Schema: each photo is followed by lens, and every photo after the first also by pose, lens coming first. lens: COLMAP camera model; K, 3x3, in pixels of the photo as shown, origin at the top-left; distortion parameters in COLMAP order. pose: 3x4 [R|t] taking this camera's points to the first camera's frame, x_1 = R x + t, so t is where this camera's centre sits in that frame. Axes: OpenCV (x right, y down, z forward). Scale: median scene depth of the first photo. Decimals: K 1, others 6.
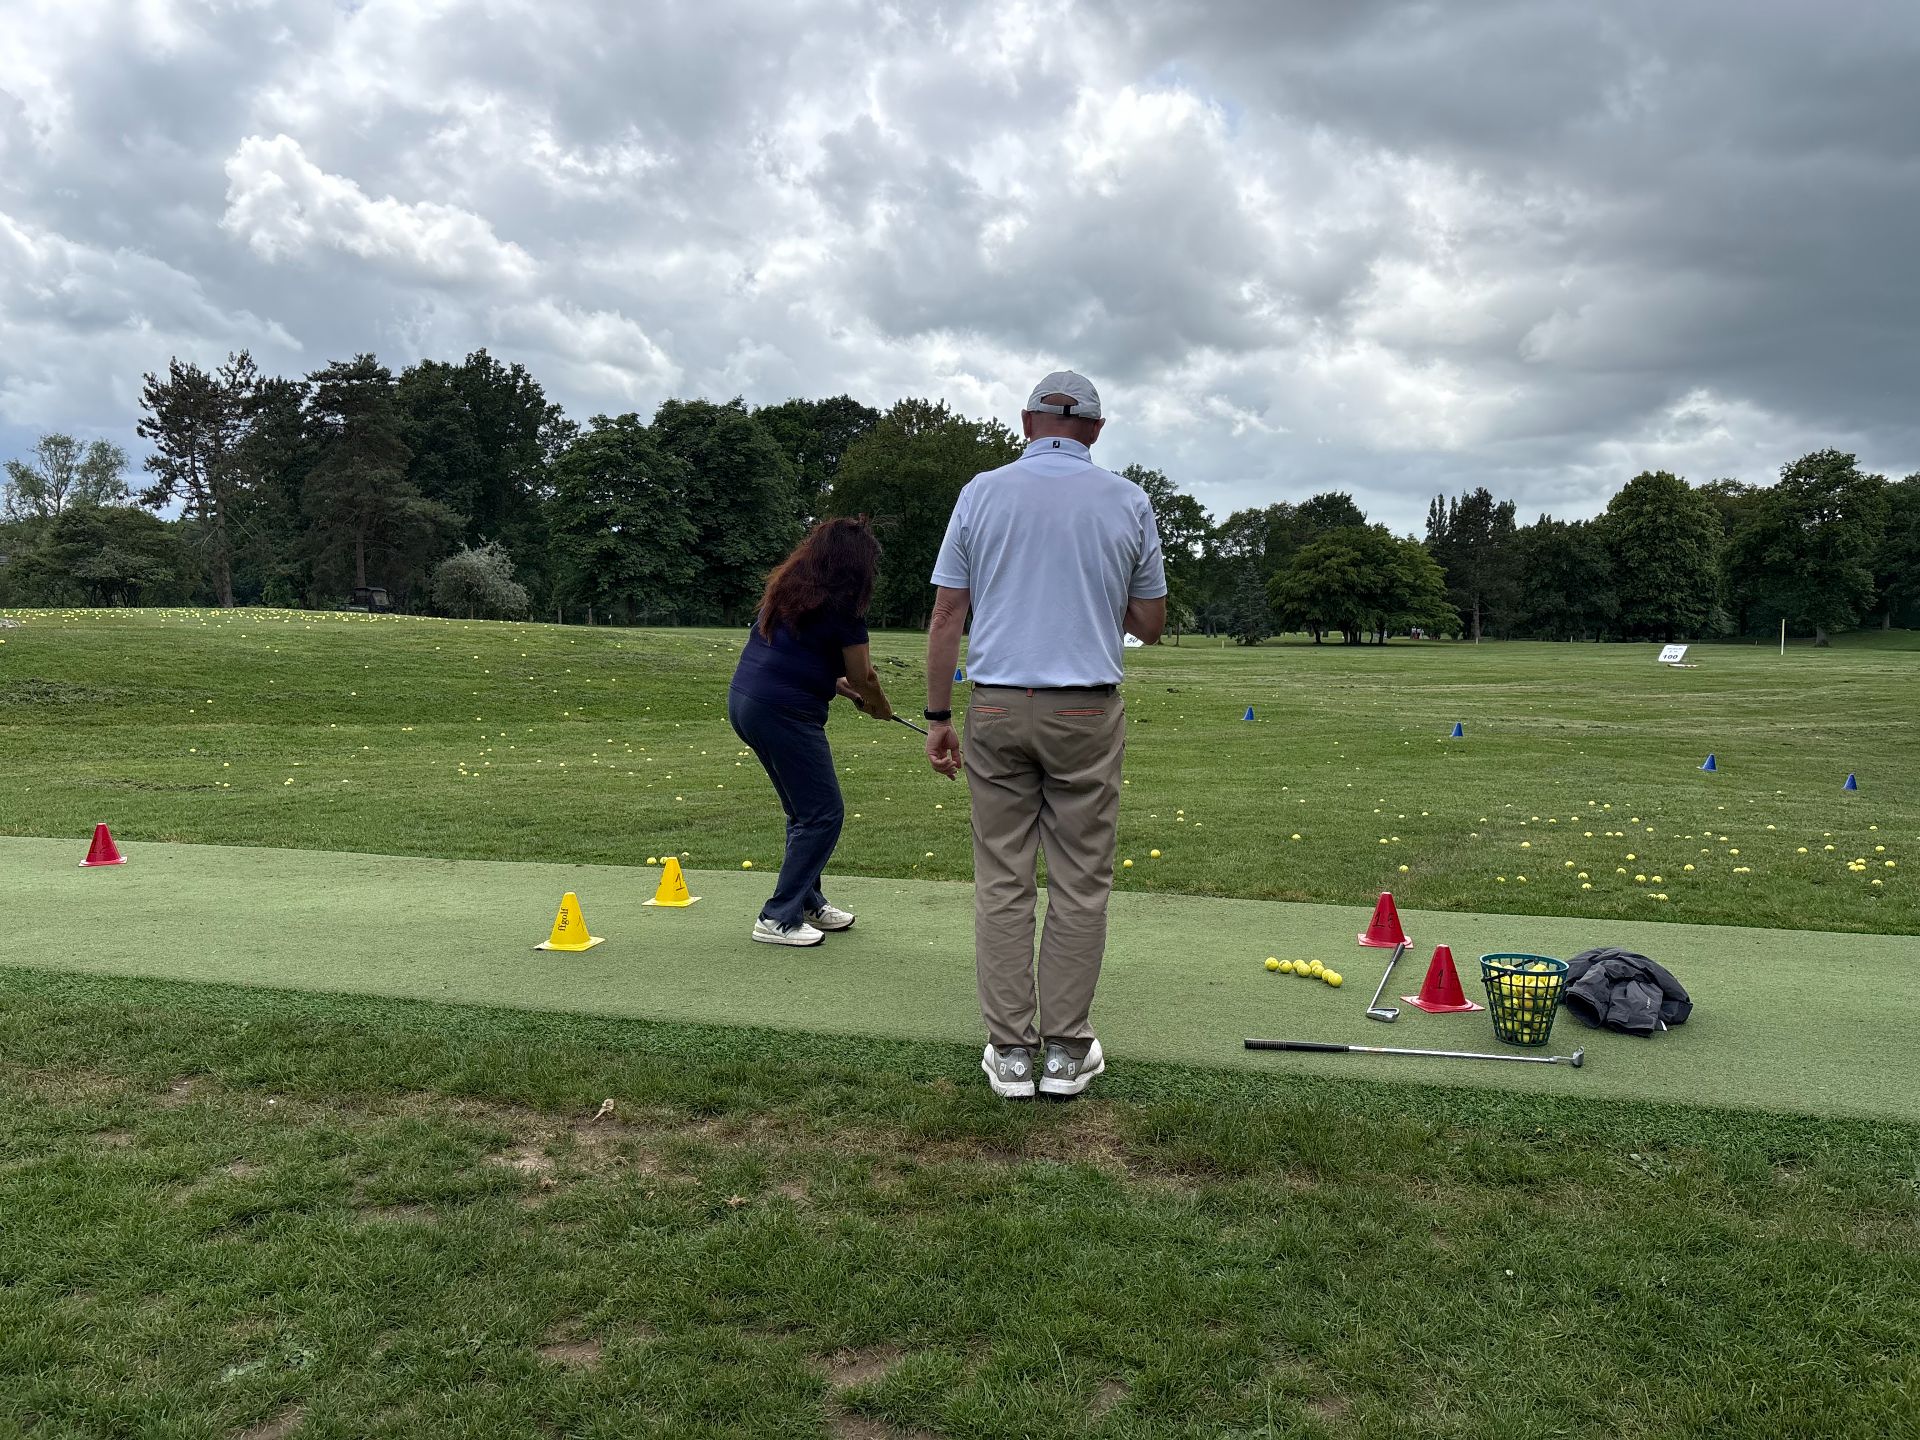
lens RADIAL K [[1404.9, 0, 975.7], [0, 1404.9, 722.4], [0, 0, 1]] dist [0.053991, -0.042488]
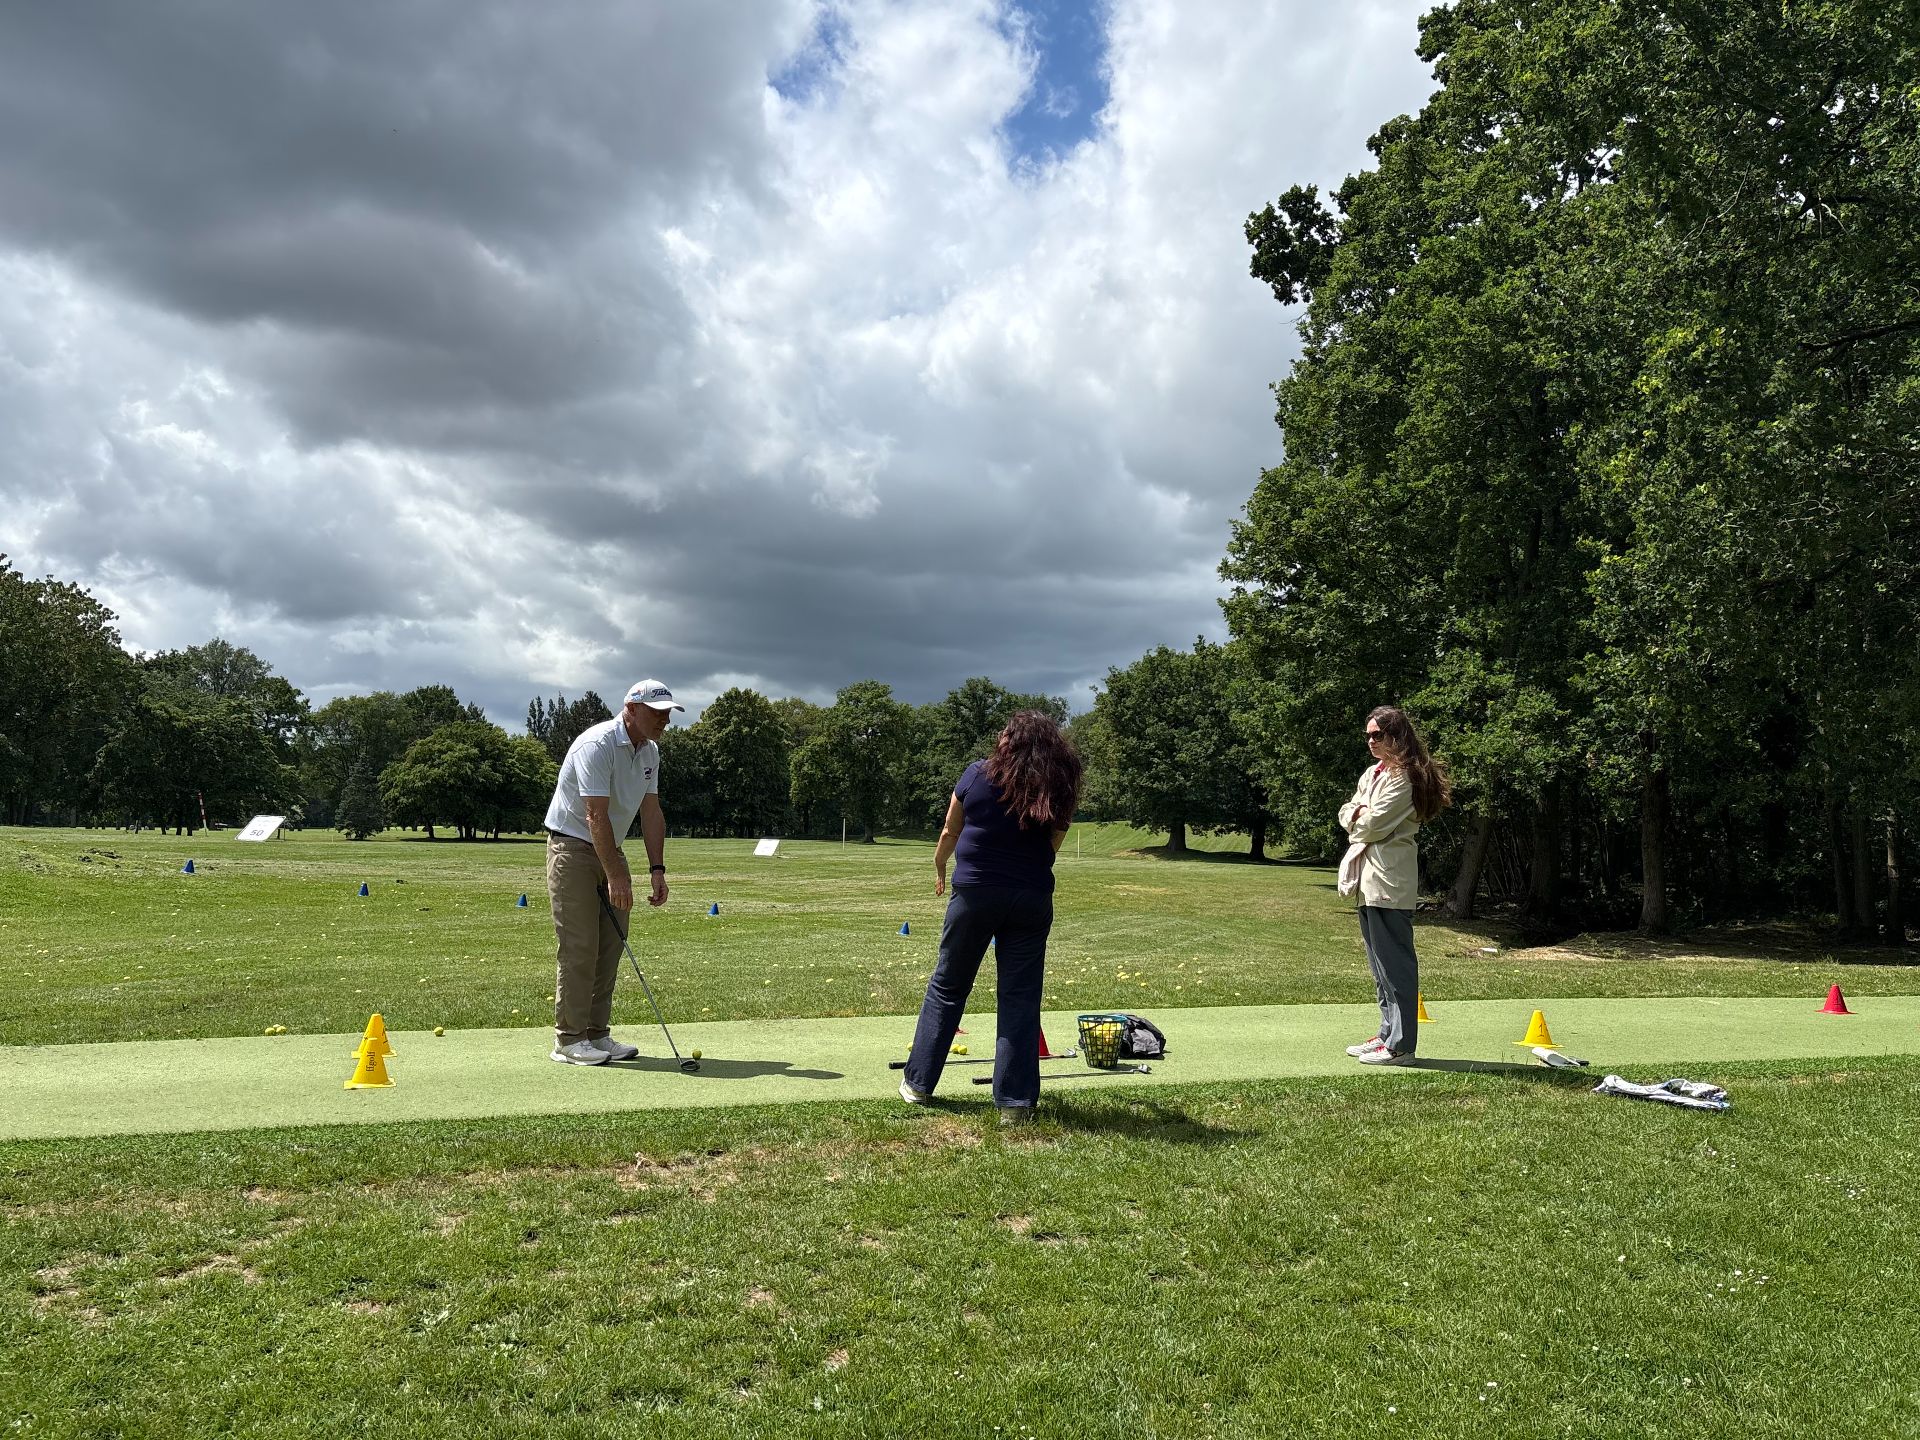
lens RADIAL K [[1404.9, 0, 950.0], [0, 1404.9, 713.8], [0, 0, 1]] dist [0.053991, -0.042488]
pose [[0.822754, 0.054222, 0.565805, -0.291894], [0.027941, 0.990378, -0.135540, 0.016522], [-0.567710, 0.127325, 0.813322, -0.112010]]
